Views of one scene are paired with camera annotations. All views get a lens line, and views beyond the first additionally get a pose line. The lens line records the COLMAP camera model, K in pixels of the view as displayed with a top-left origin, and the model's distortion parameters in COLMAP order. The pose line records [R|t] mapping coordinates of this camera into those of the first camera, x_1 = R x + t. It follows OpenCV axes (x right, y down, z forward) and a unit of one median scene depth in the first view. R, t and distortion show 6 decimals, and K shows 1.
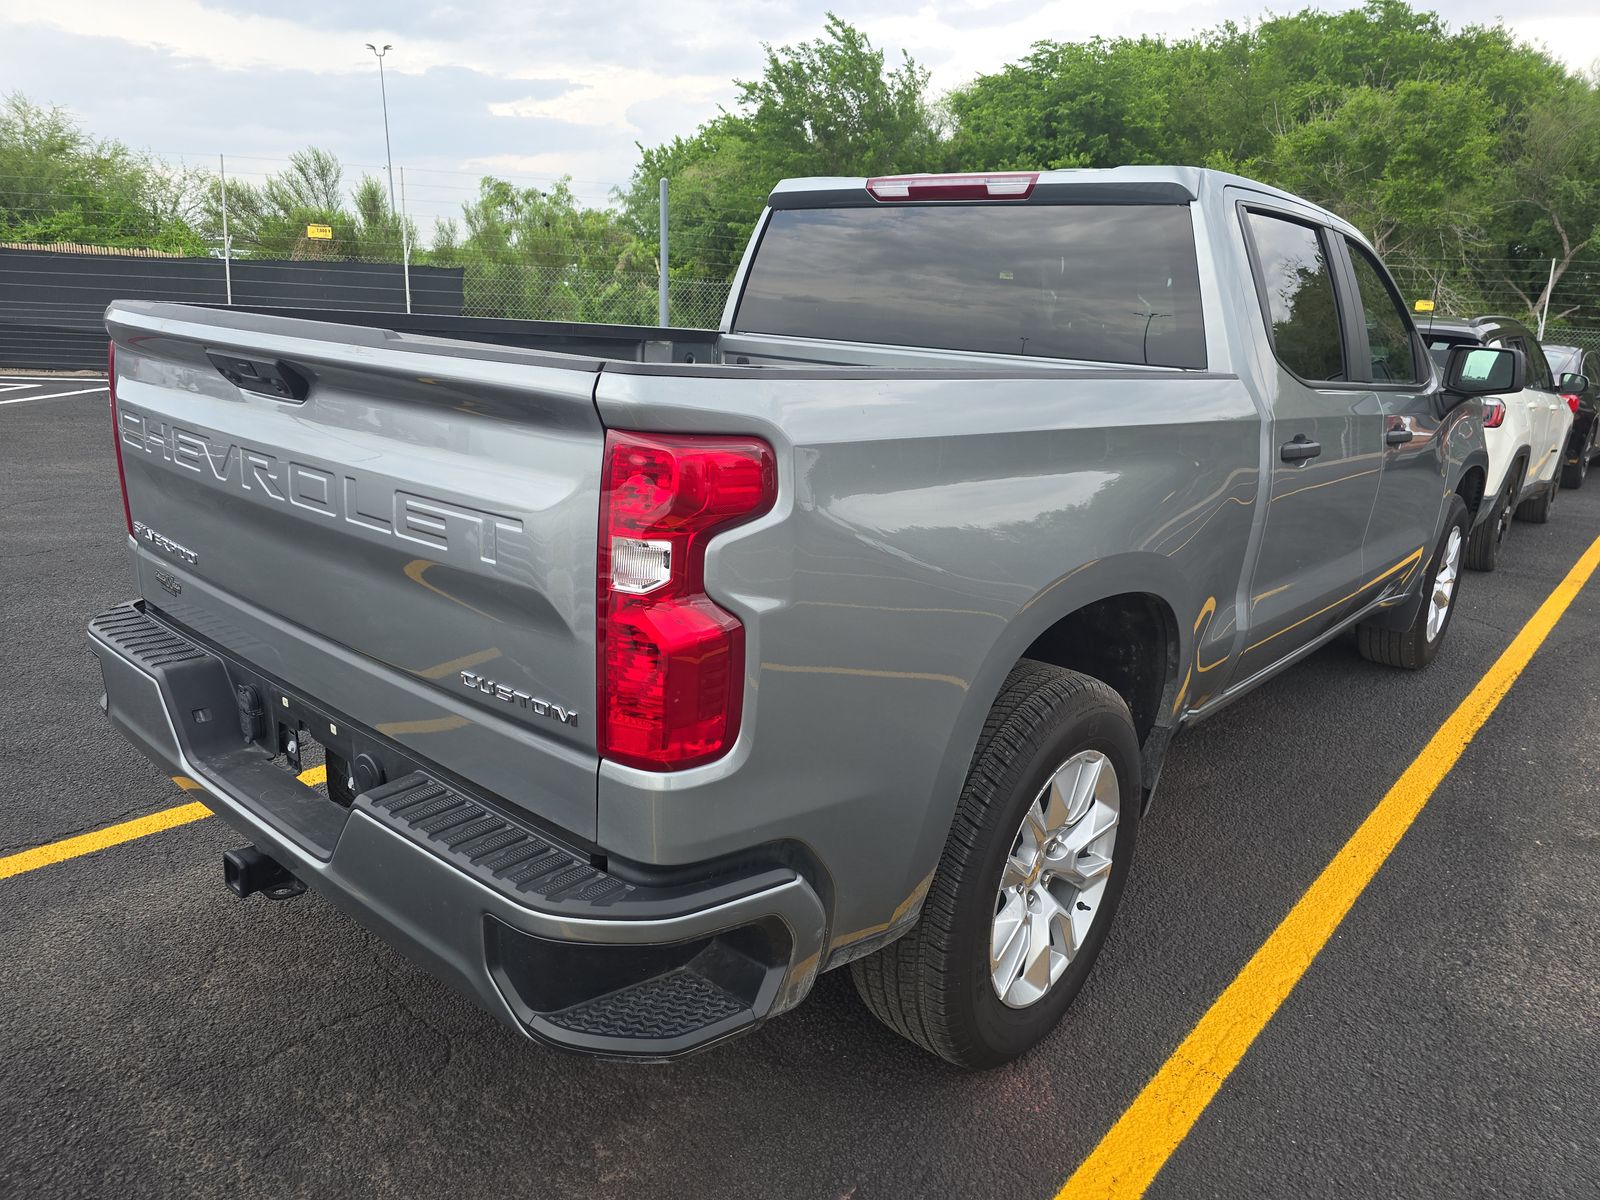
lens RADIAL K [[1108.8, 0, 792.8], [0, 1108.8, 600.2], [0, 0, 1]] dist [0.053785, -0.056740]
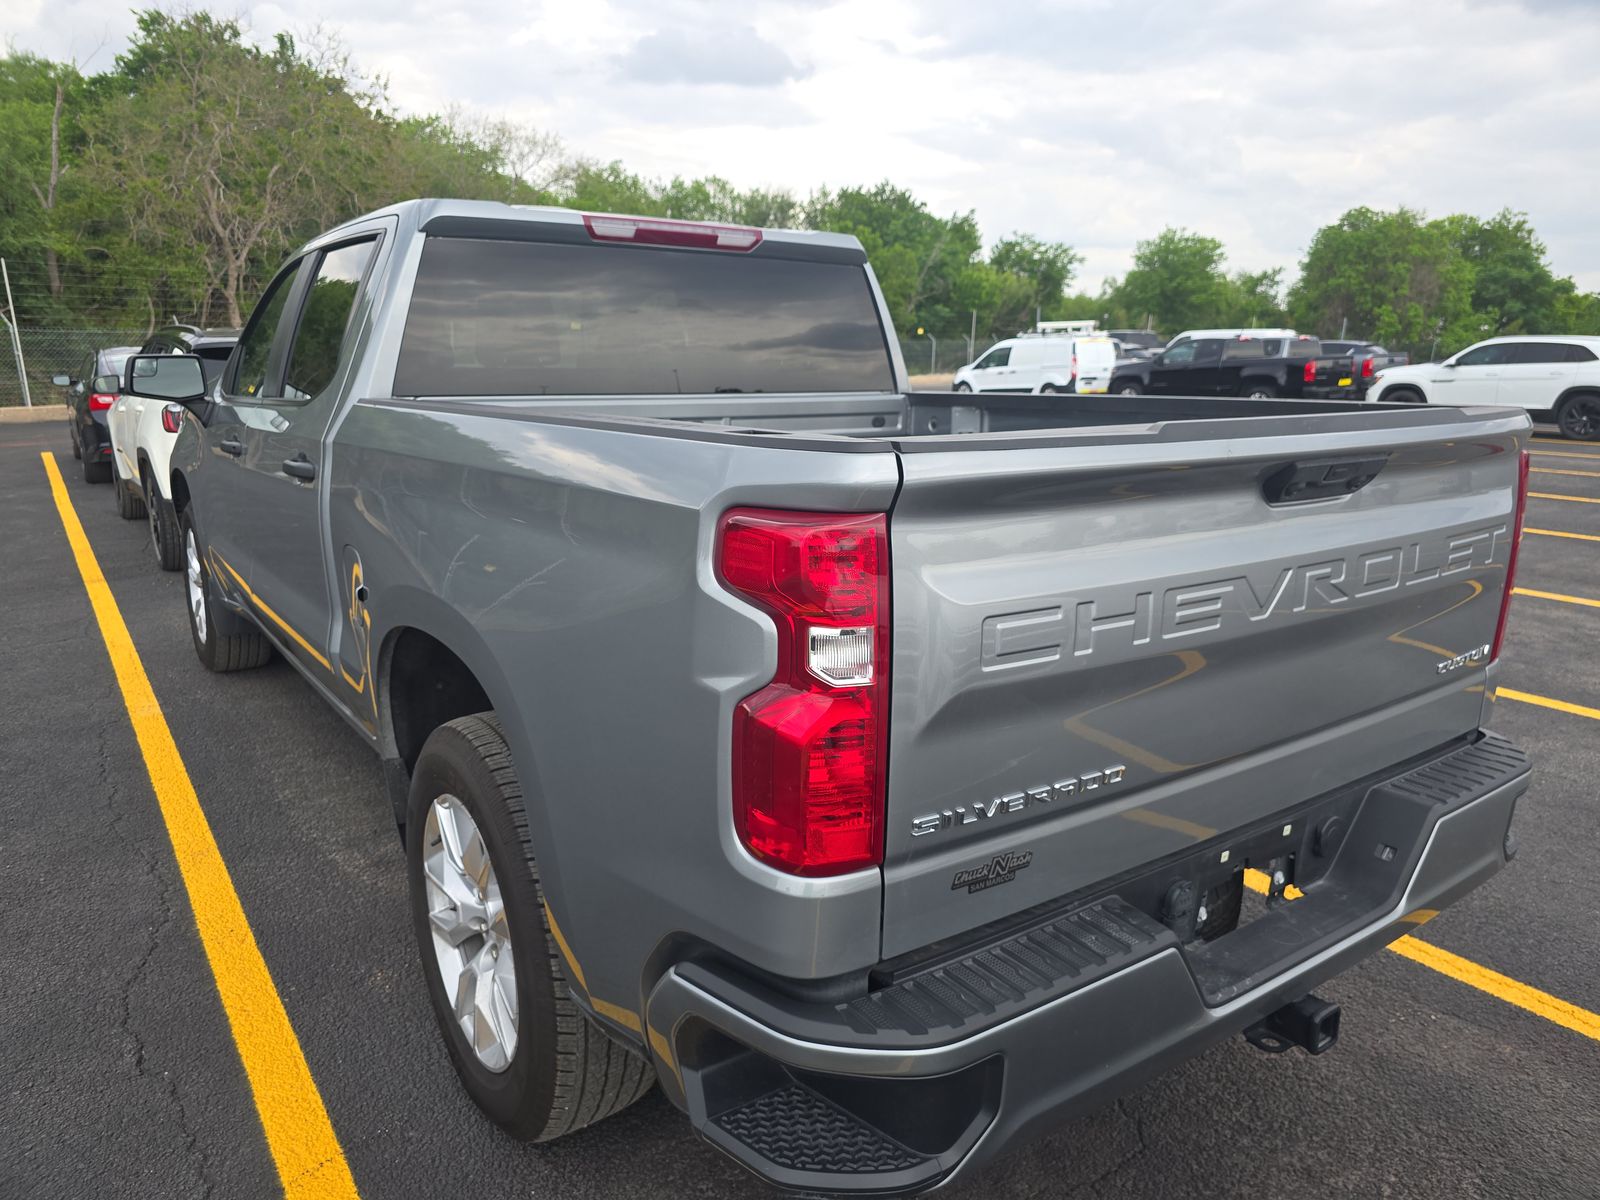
lens RADIAL K [[1108.8, 0, 792.8], [0, 1108.8, 600.2], [0, 0, 1]] dist [0.053785, -0.056740]
pose [[0.237193, -0.262315, 0.935377, -0.284190], [0.254698, 0.945965, 0.200698, -0.077802], [-0.937480, 0.190634, 0.291188, 0.225223]]
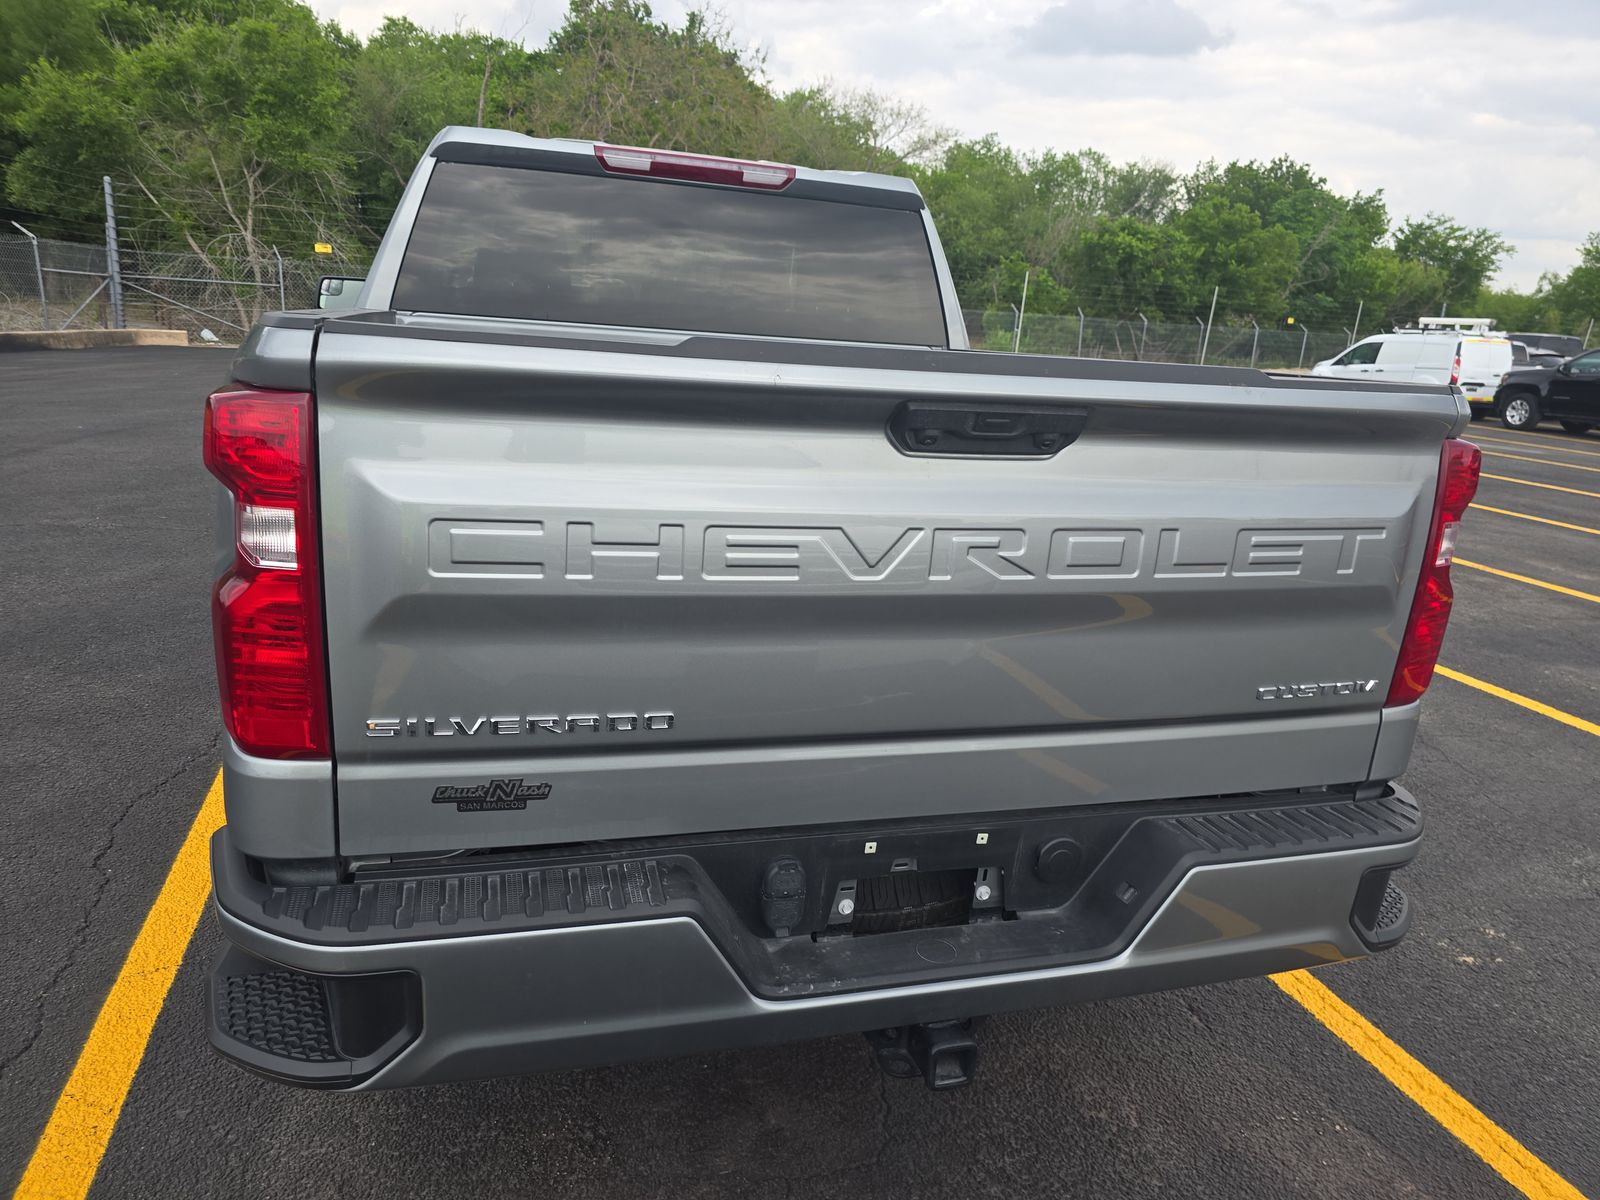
lens RADIAL K [[1100.0, 0, 800.0], [0, 1100.0, 600.0], [0, 0, 1]] dist [0.057225, -0.058623]
pose [[0.538335, -0.228046, 0.811290, -0.233315], [0.180143, 0.971579, 0.153567, -0.043755], [-0.823252, 0.063478, 0.564116, 0.130912]]
